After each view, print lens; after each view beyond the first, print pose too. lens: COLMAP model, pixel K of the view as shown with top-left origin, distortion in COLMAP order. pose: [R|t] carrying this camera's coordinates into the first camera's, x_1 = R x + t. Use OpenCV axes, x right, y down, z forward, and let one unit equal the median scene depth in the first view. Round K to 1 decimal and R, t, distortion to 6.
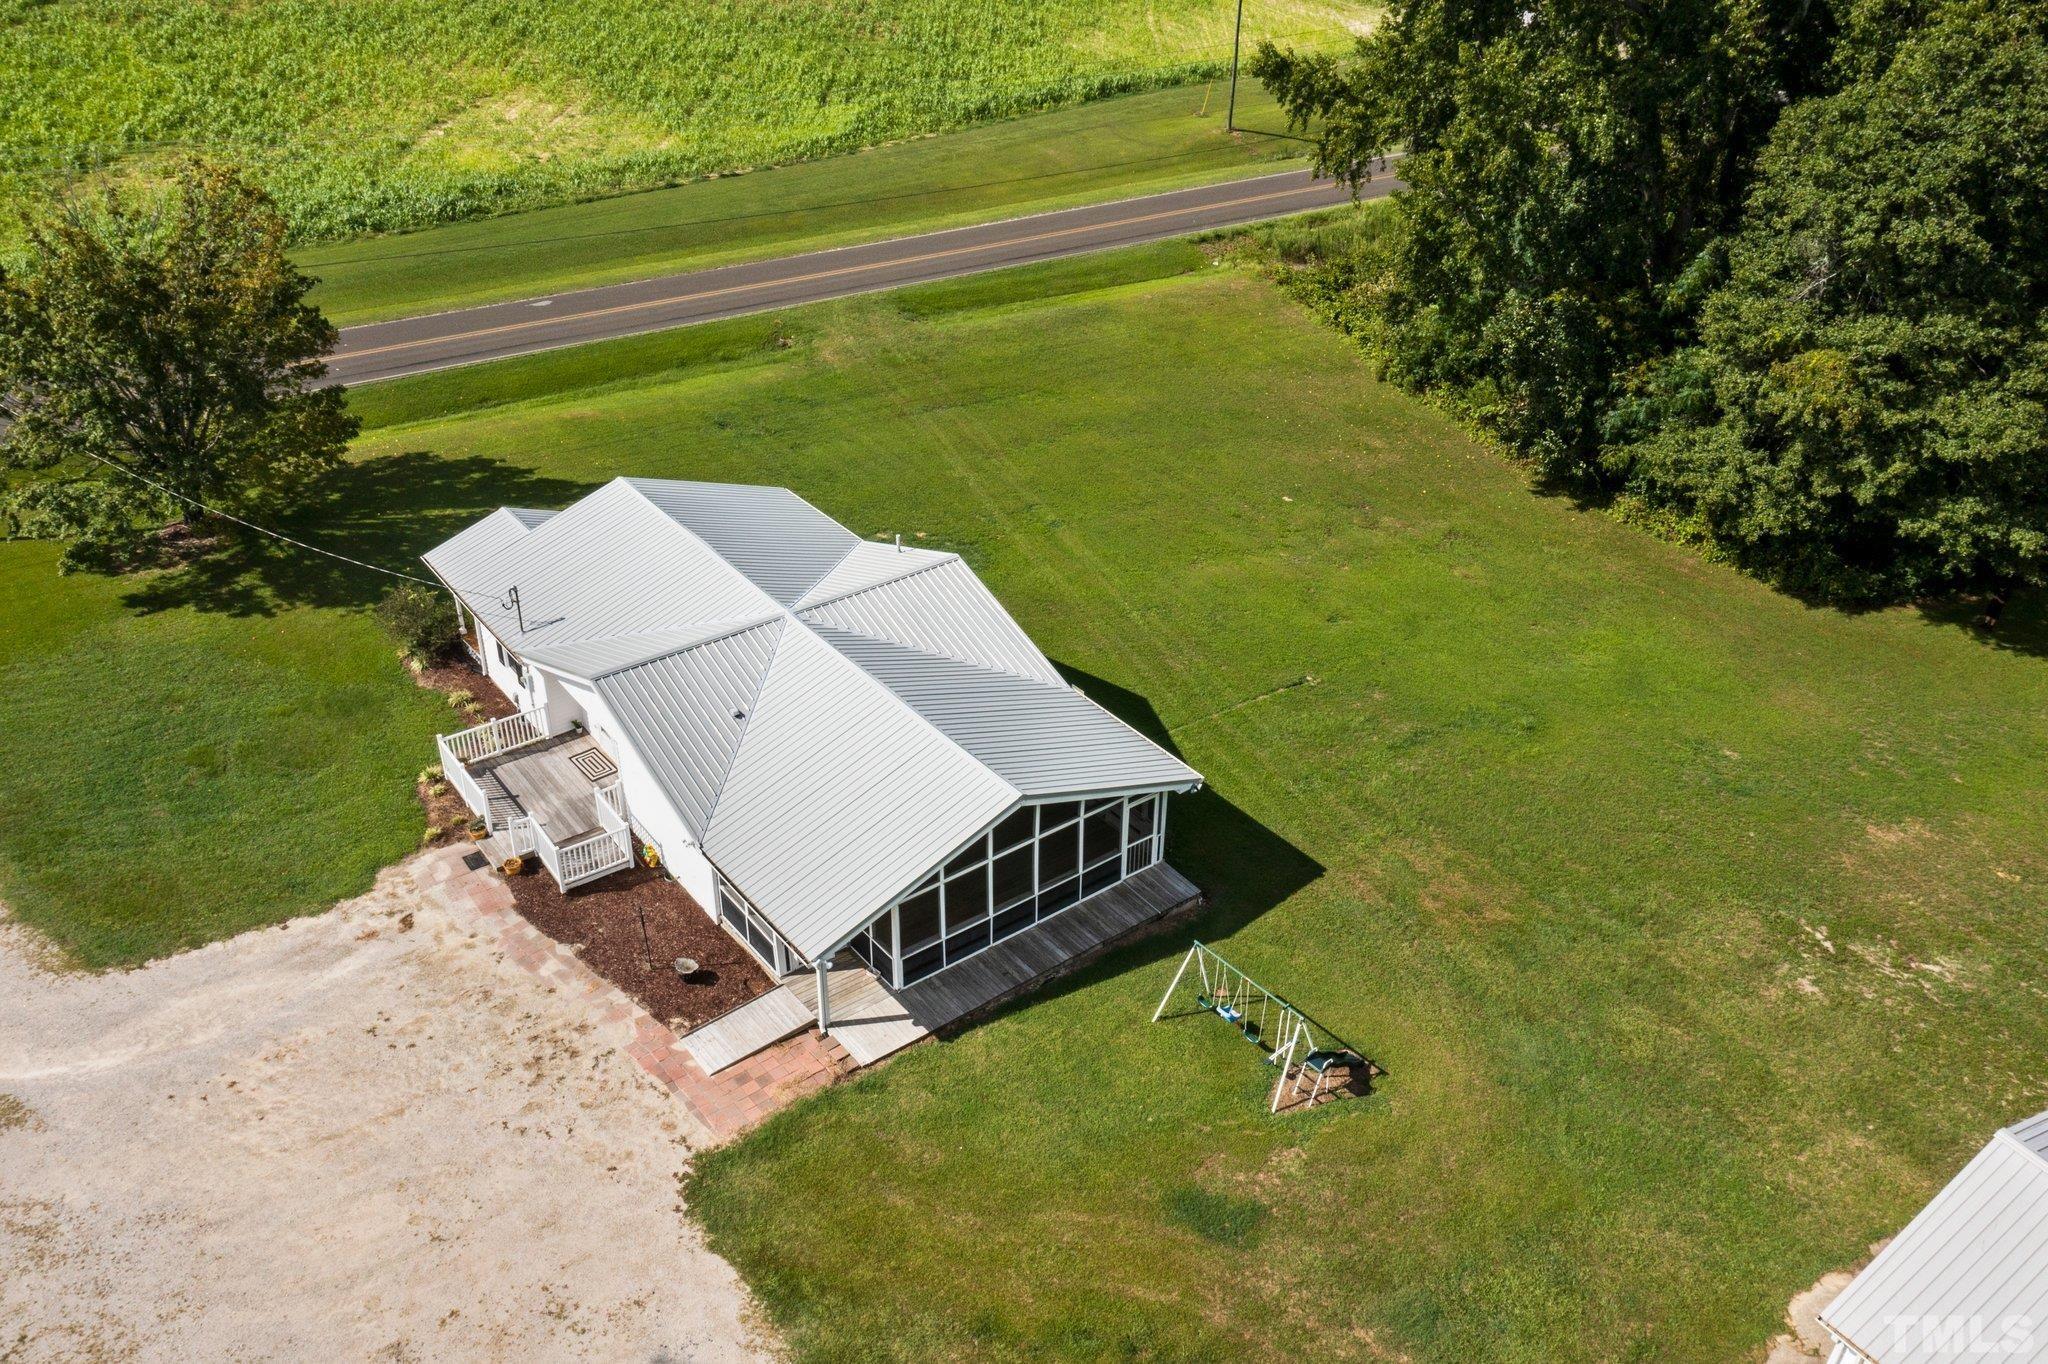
lens RADIAL K [[1622.1, 0, 1020.8], [0, 1622.1, 670.1], [0, 0, 1]] dist [-0.003362, -0.005237]
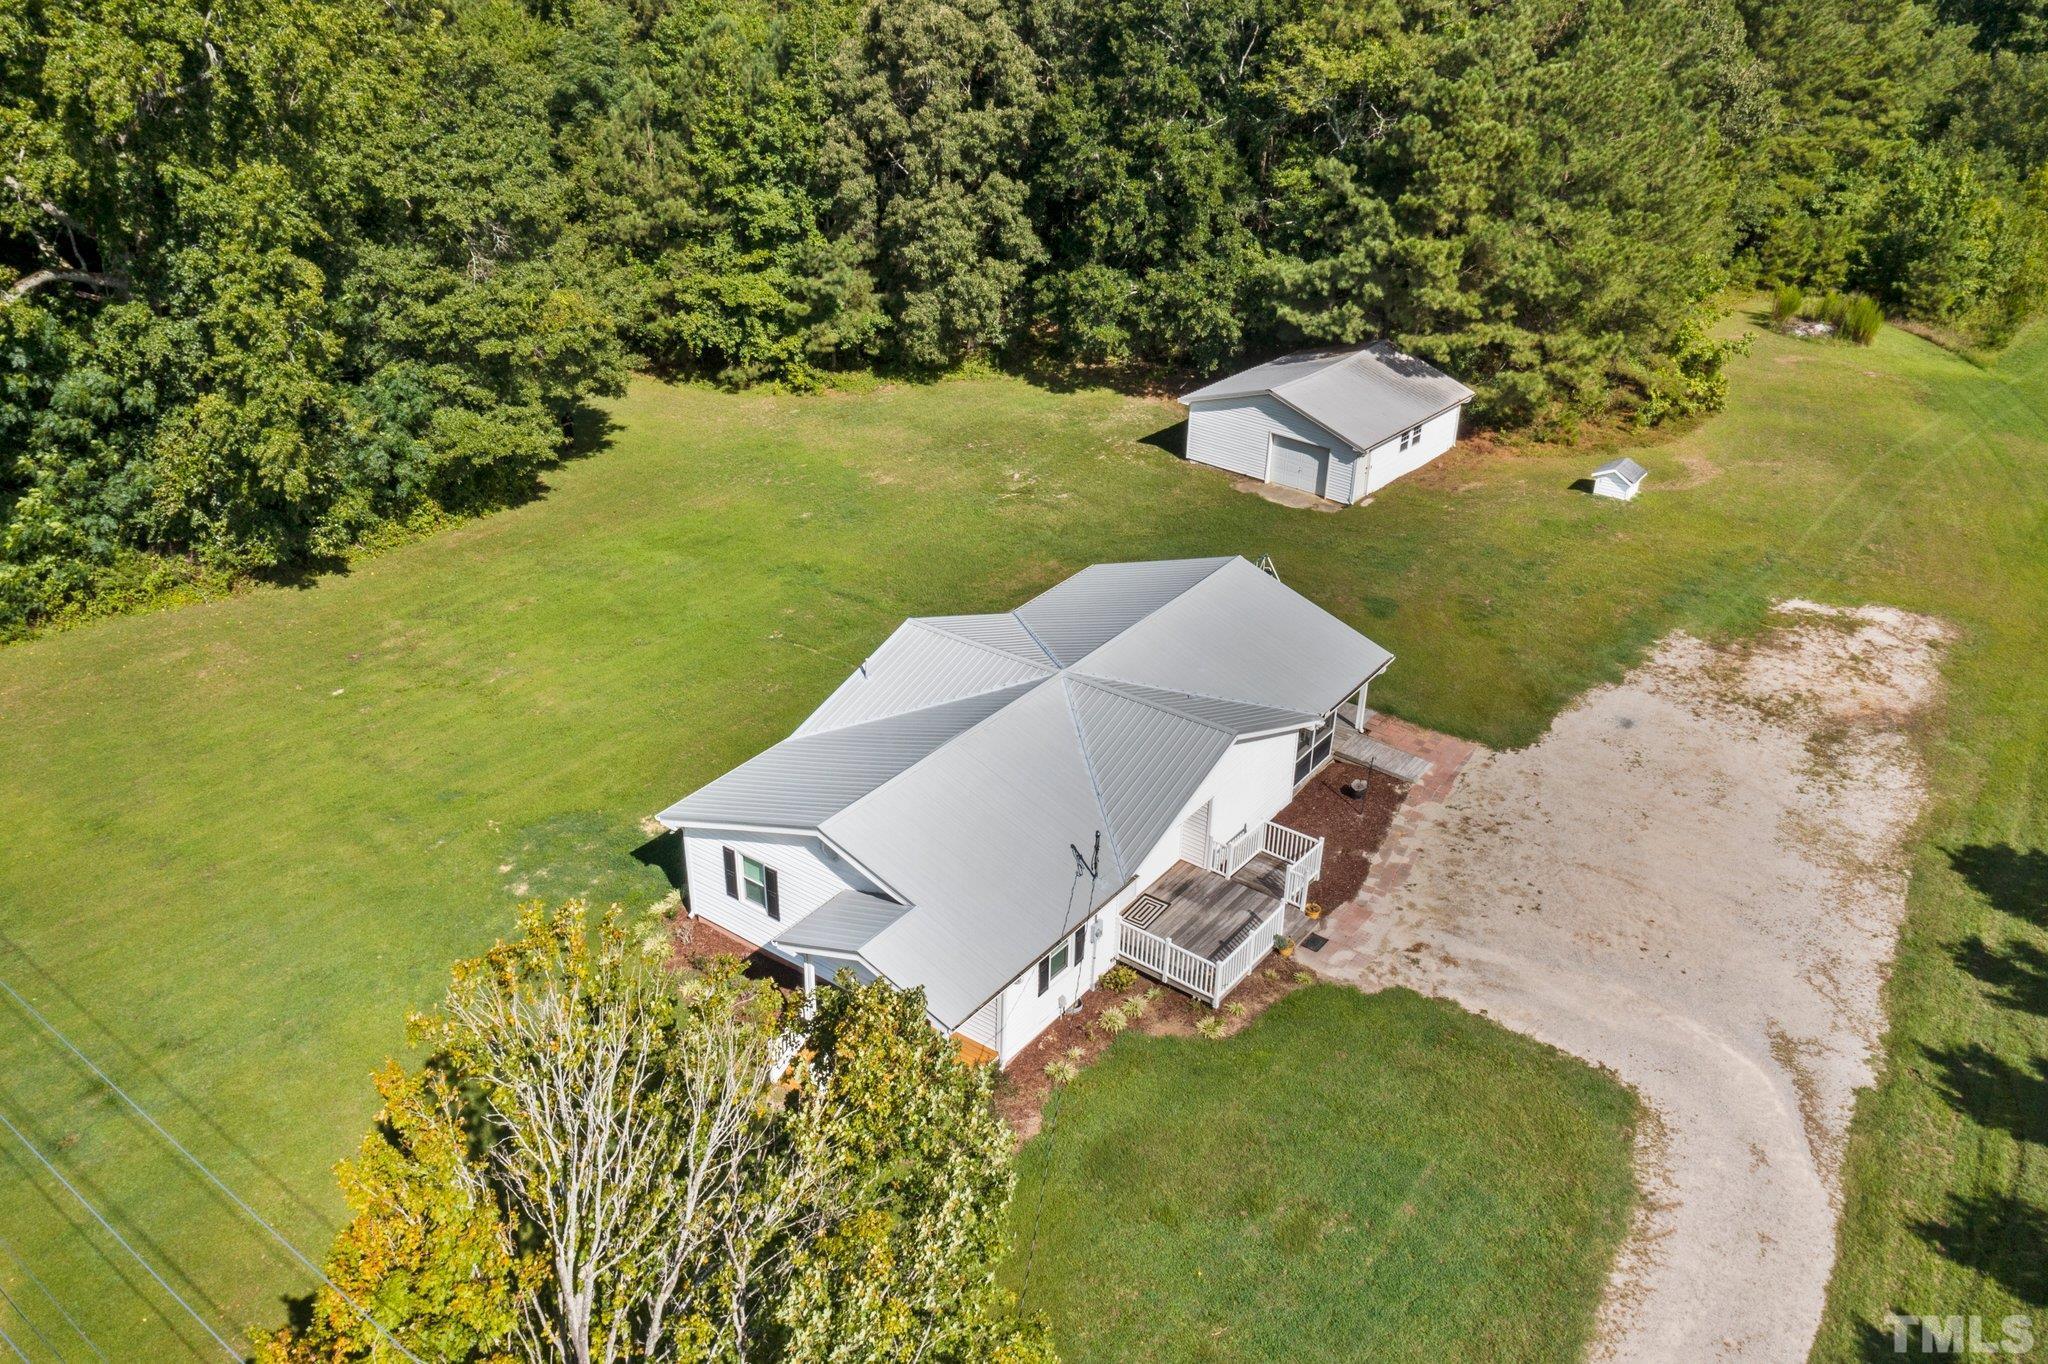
lens RADIAL K [[1615.9, 0, 1032.1], [0, 1615.9, 675.7], [0, 0, 1]] dist [-0.005531, 0.001478]
pose [[-0.282013, -0.473231, 0.834579, -0.905419], [0.484138, 0.680815, 0.549637, -0.553164], [-0.828299, 0.559056, 0.037111, 0.865789]]
